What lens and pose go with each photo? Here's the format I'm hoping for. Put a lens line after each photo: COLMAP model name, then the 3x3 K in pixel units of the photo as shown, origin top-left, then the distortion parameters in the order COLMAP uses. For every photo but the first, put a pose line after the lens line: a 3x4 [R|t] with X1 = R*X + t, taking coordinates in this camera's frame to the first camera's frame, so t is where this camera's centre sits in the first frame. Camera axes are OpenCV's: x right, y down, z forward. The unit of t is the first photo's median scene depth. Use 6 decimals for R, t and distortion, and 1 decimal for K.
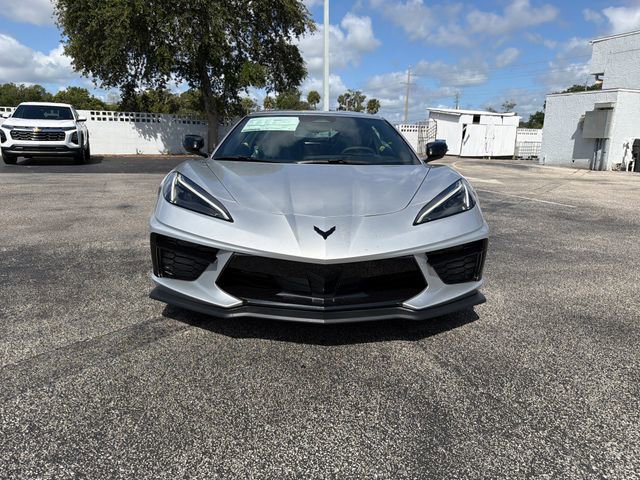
lens RADIAL K [[447.4, 0, 315.9], [0, 447.4, 238.7], [0, 0, 1]] dist [0.033557, -0.047909]
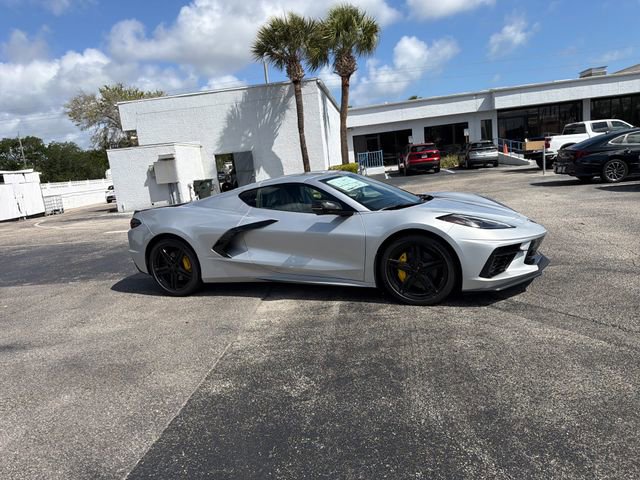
lens RADIAL K [[442.4, 0, 315.9], [0, 442.4, 240.5], [0, 0, 1]] dist [0.073422, -0.103463]
pose [[0.436878, -0.214794, 0.873499, -0.186840], [0.304304, 0.949109, 0.081190, -0.033205], [-0.846485, 0.230339, 0.480007, 0.074034]]
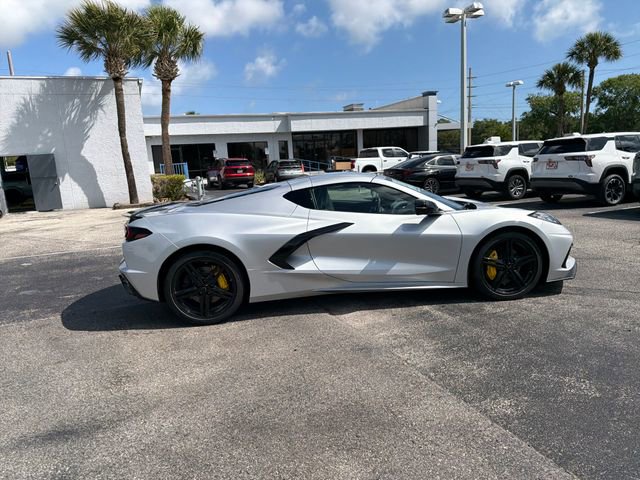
lens RADIAL K [[442.4, 0, 315.9], [0, 442.4, 240.5], [0, 0, 1]] dist [0.073422, -0.103463]
pose [[-0.044373, -0.189472, 0.980883, -0.193249], [0.276503, 0.941164, 0.194308, -0.059915], [-0.959988, 0.279839, 0.010627, 0.183672]]
